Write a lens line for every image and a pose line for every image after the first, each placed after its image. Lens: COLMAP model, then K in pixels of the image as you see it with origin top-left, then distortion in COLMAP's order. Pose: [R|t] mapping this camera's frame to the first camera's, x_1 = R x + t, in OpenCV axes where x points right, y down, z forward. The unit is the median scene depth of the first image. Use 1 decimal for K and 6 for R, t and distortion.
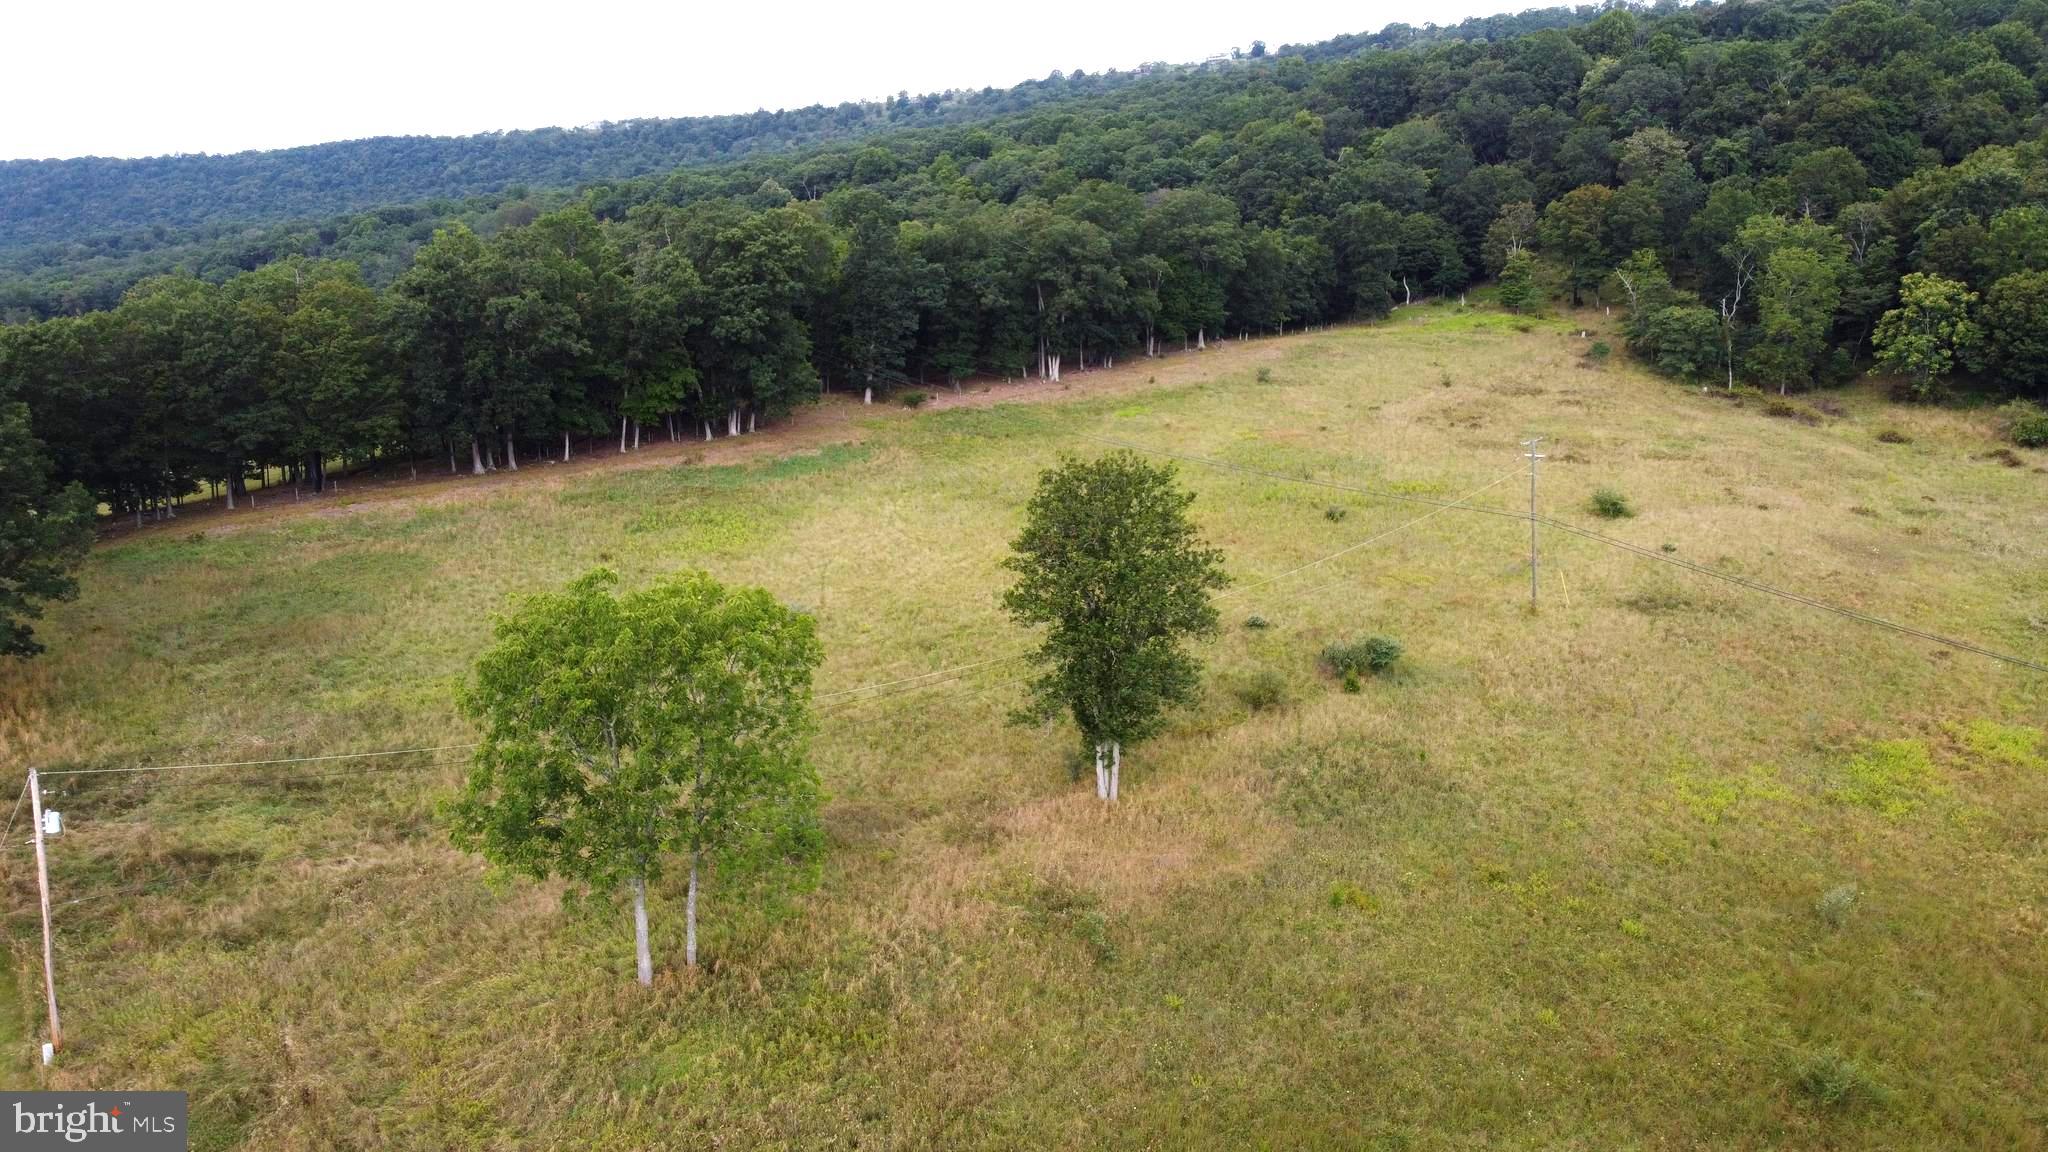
lens RADIAL K [[1545.4, 0, 1009.7], [0, 1545.4, 572.1], [0, 0, 1]] dist [-0.014494, 0.004188]
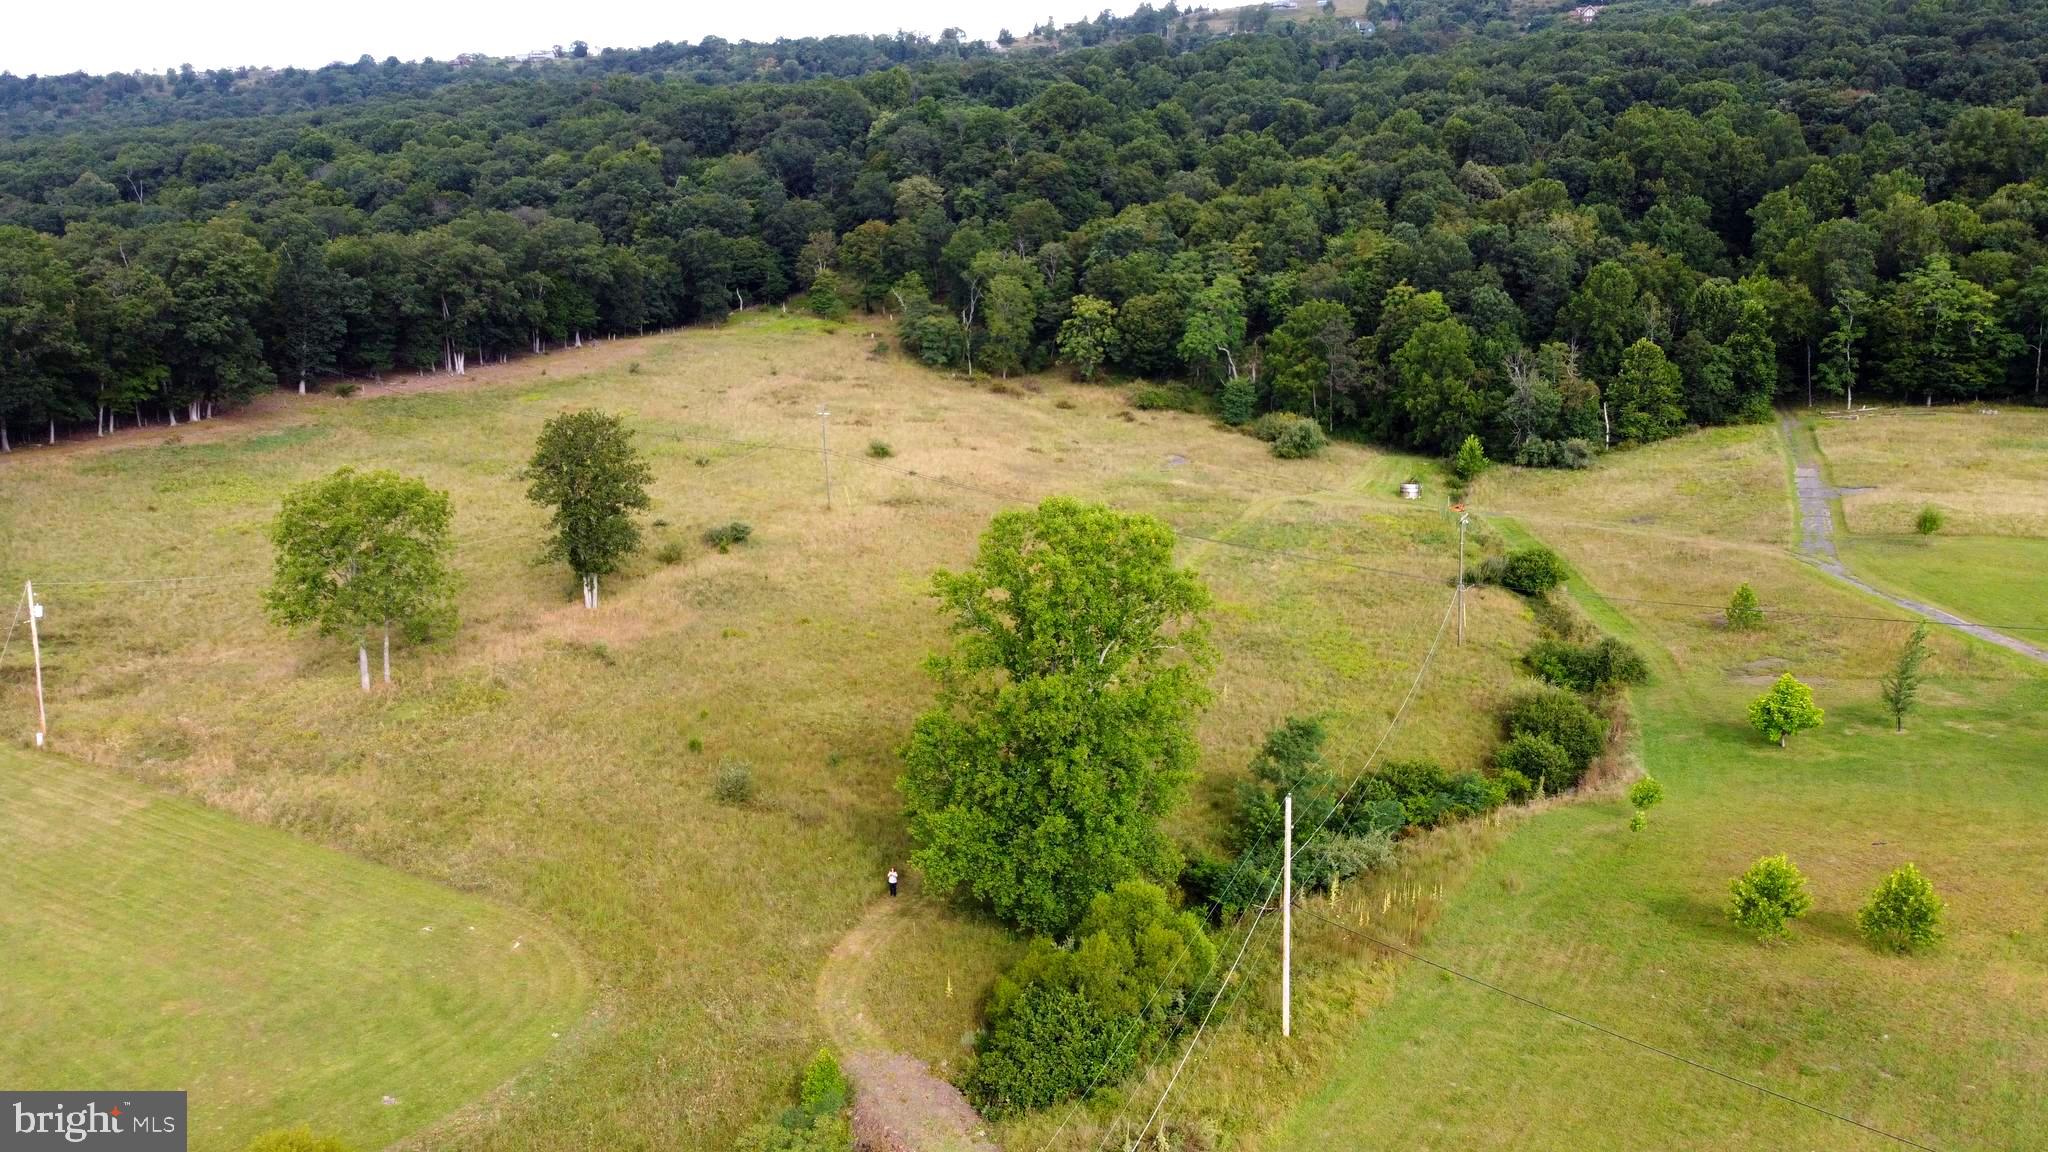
lens RADIAL K [[1547.7, 0, 1011.9], [0, 1547.7, 561.3], [0, 0, 1]] dist [-0.003177, -0.005850]
pose [[0.912770, -0.057556, 0.404399, -0.084724], [0.059024, 0.998217, 0.008848, 0.043498], [-0.404187, 0.015793, 0.914540, -0.324635]]
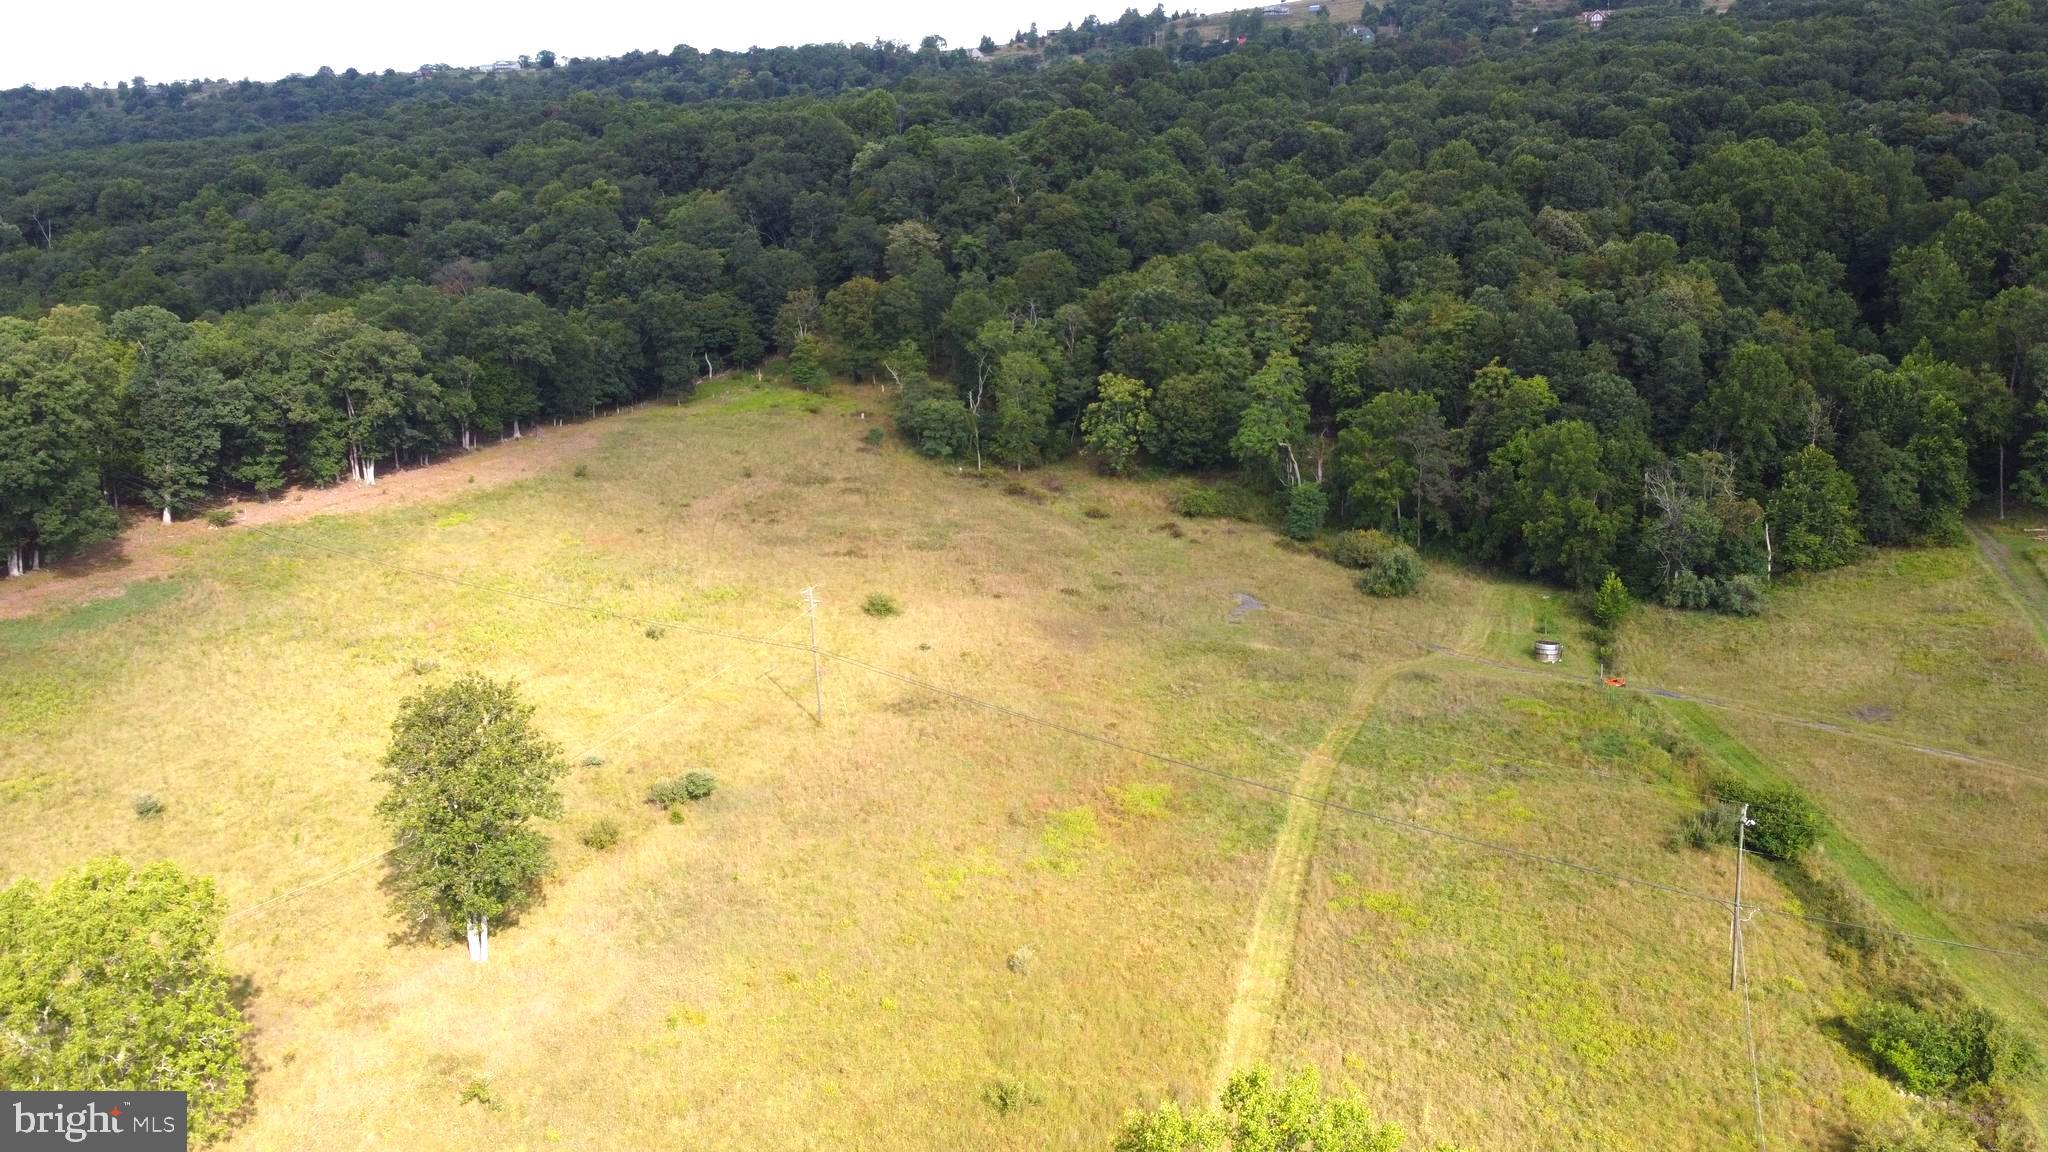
lens RADIAL K [[1547.7, 0, 1011.9], [0, 1547.7, 561.3], [0, 0, 1]] dist [-0.003177, -0.005850]
pose [[0.906853, -0.067198, 0.416055, -0.016407], [0.069829, 0.997519, 0.008909, -0.058424], [-0.415622, 0.020973, 0.909296, -0.109715]]
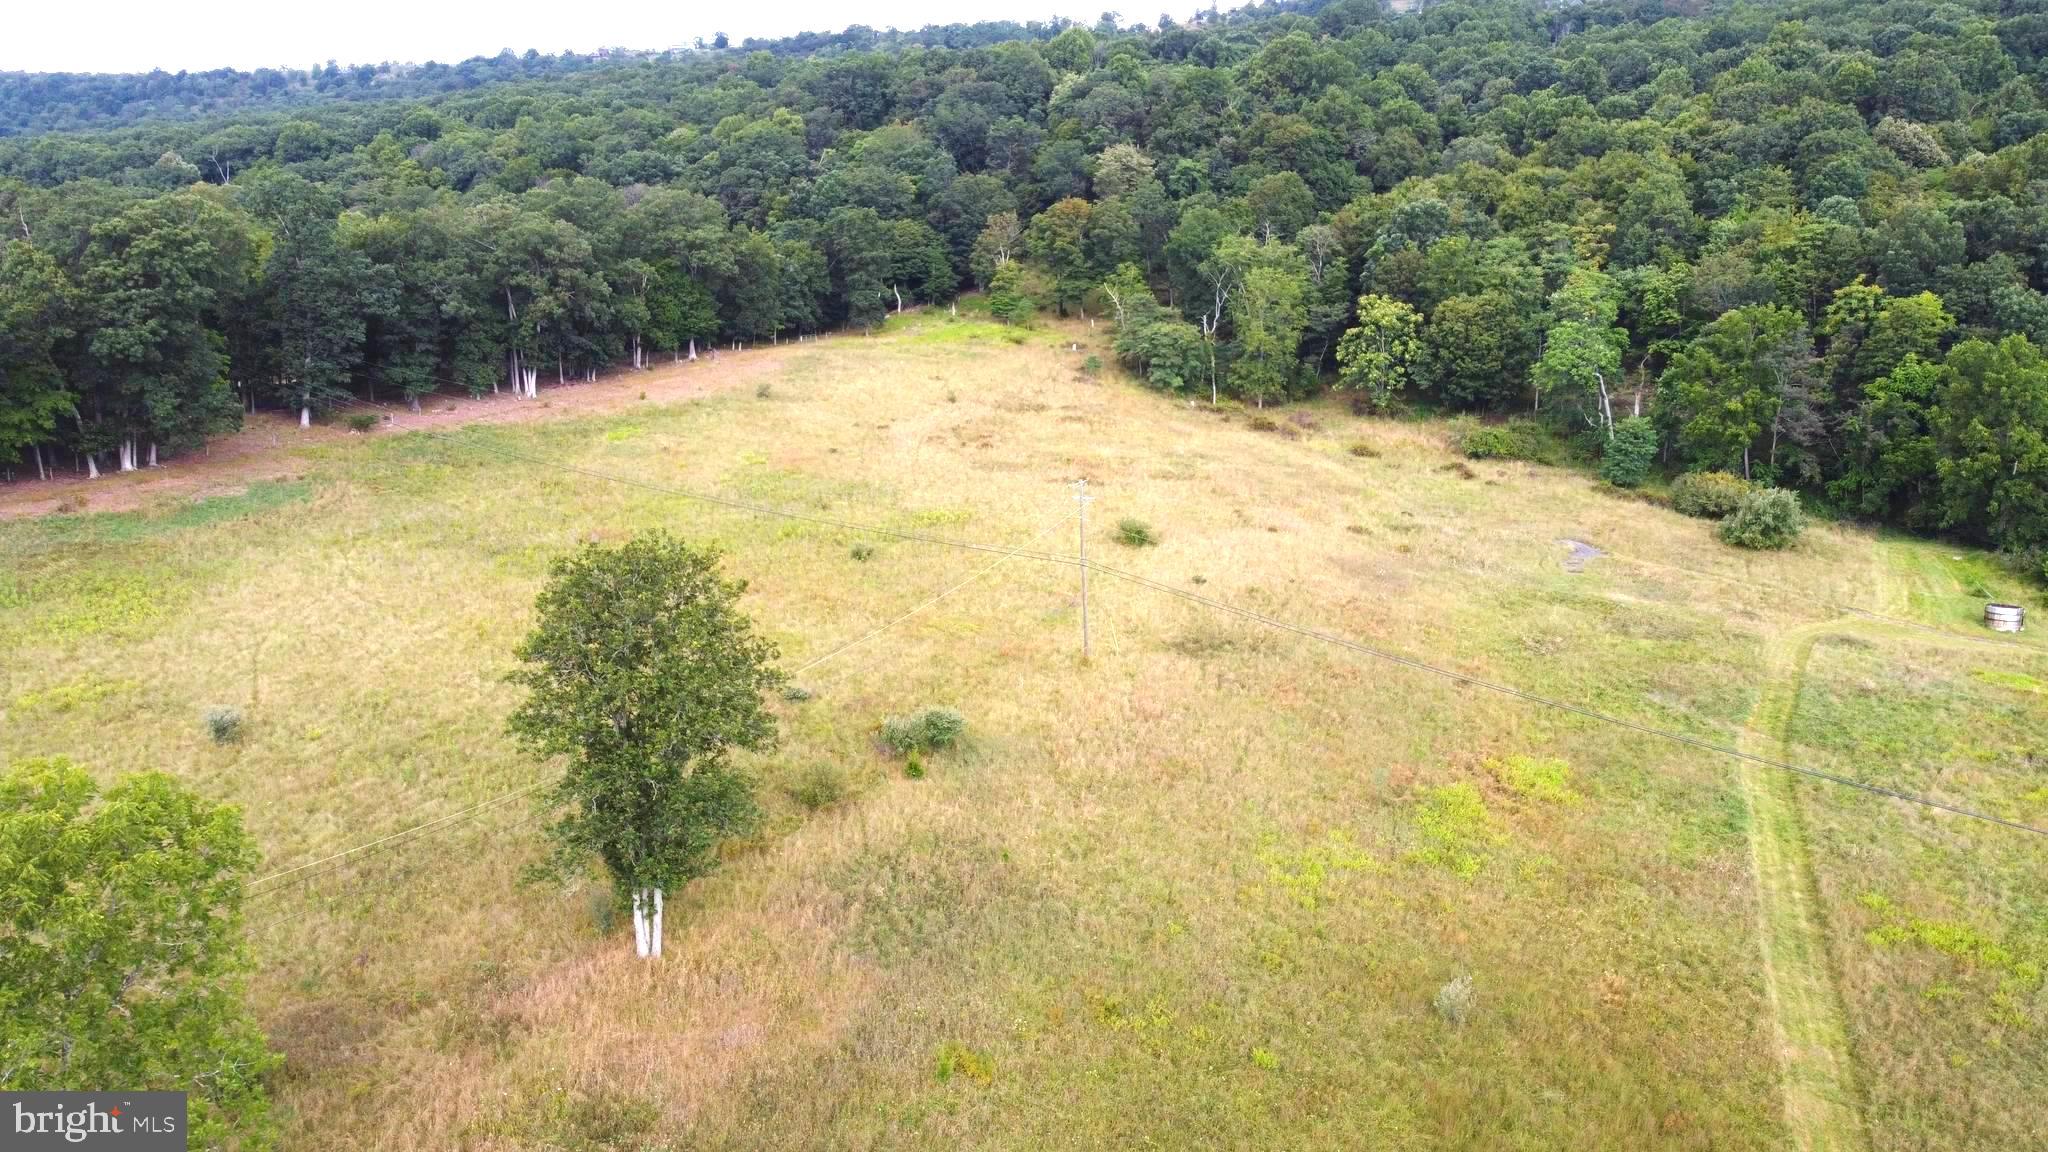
lens RADIAL K [[1547.7, 0, 1011.9], [0, 1547.7, 561.3], [0, 0, 1]] dist [-0.003177, -0.005850]
pose [[0.943837, -0.038591, 0.328150, -0.006519], [0.039514, 0.999212, 0.003858, -0.023112], [-0.328040, 0.009325, 0.944618, 0.066800]]
